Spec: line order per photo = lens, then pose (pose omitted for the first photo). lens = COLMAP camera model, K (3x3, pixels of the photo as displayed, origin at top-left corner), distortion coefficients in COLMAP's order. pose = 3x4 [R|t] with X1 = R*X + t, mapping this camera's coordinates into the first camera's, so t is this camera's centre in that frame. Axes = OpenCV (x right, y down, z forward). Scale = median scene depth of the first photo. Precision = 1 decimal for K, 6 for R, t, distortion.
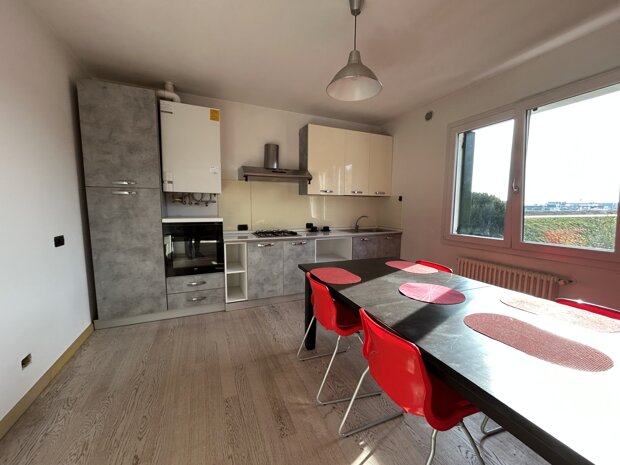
lens RADIAL K [[250.2, 0, 310.1], [0, 250.2, 231.9], [0, 0, 1]] dist [-0.000159, 0.000121]
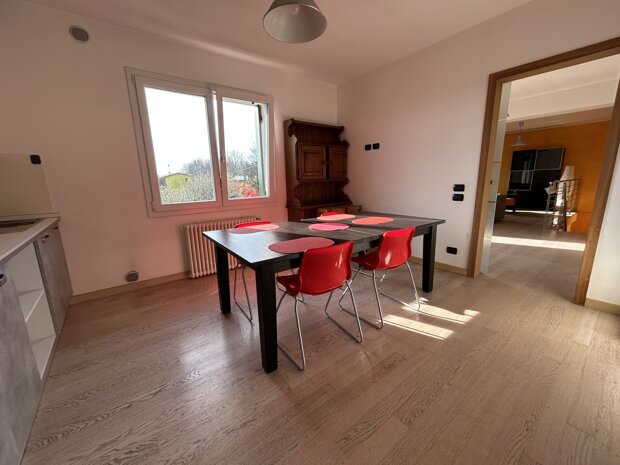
lens RADIAL K [[250.2, 0, 310.1], [0, 250.2, 231.9], [0, 0, 1]] dist [-0.000159, 0.000121]
pose [[-0.246799, -0.200239, 0.948153, -0.498226], [0.120579, 0.964470, 0.235071, -0.048447], [-0.961536, 0.172343, -0.213885, 0.785209]]
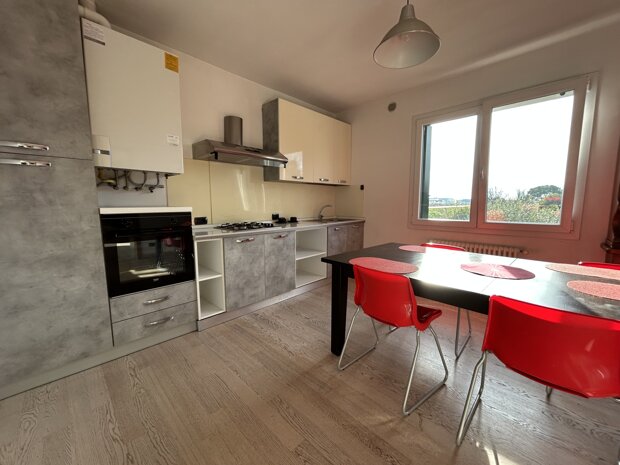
lens RADIAL K [[250.2, 0, 310.1], [0, 250.2, 231.9], [0, 0, 1]] dist [-0.000159, 0.000121]
pose [[0.927173, -0.053310, 0.370822, -0.310648], [0.047132, 0.998558, 0.025712, 0.016072], [-0.371658, -0.006362, 0.928348, 0.190977]]
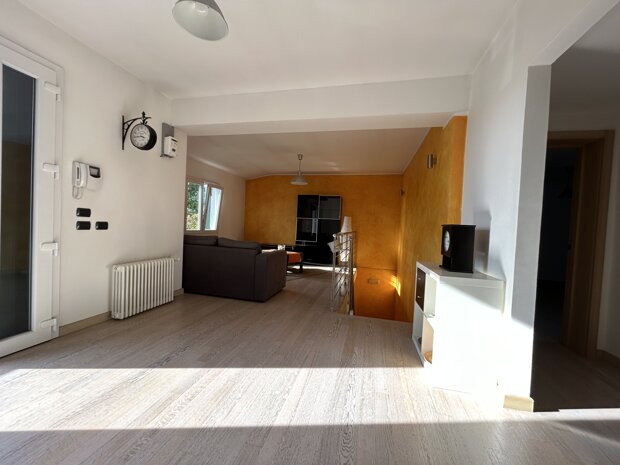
lens RADIAL K [[250.2, 0, 310.1], [0, 250.2, 231.9], [0, 0, 1]] dist [-0.000159, 0.000121]
pose [[-0.790700, -0.063215, 0.608931, 0.289573], [0.006287, 0.993764, 0.111329, 0.108527], [-0.612171, 0.091857, -0.785372, -0.430832]]
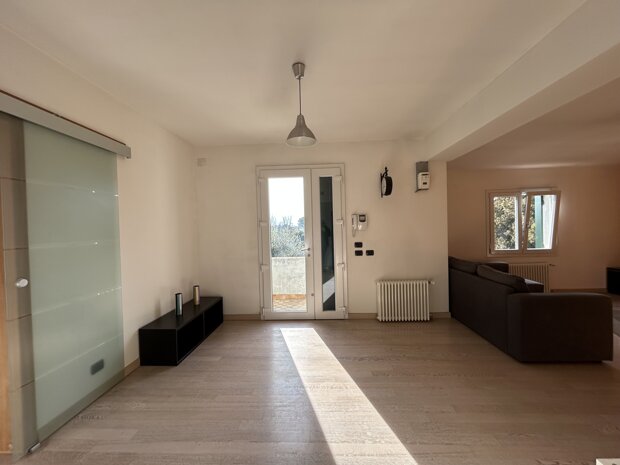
lens RADIAL K [[250.2, 0, 310.1], [0, 250.2, 231.9], [0, 0, 1]] dist [-0.000159, 0.000121]
pose [[0.440429, -0.033375, 0.897167, 0.097334], [0.119472, 0.992600, -0.021725, 0.061495], [-0.889803, 0.116755, 0.441157, -1.004691]]
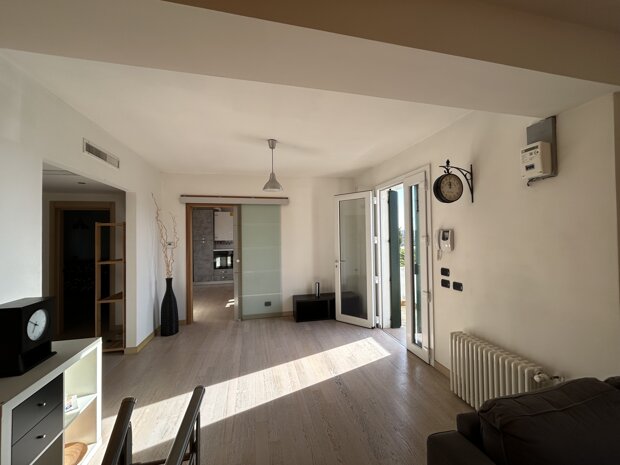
lens RADIAL K [[250.2, 0, 310.1], [0, 250.2, 231.9], [0, 0, 1]] dist [-0.000159, 0.000121]
pose [[0.981670, -0.026641, -0.188718, 1.093682], [0.004518, 0.993157, -0.116700, 0.089254], [0.190536, 0.113708, 0.975073, -1.693707]]
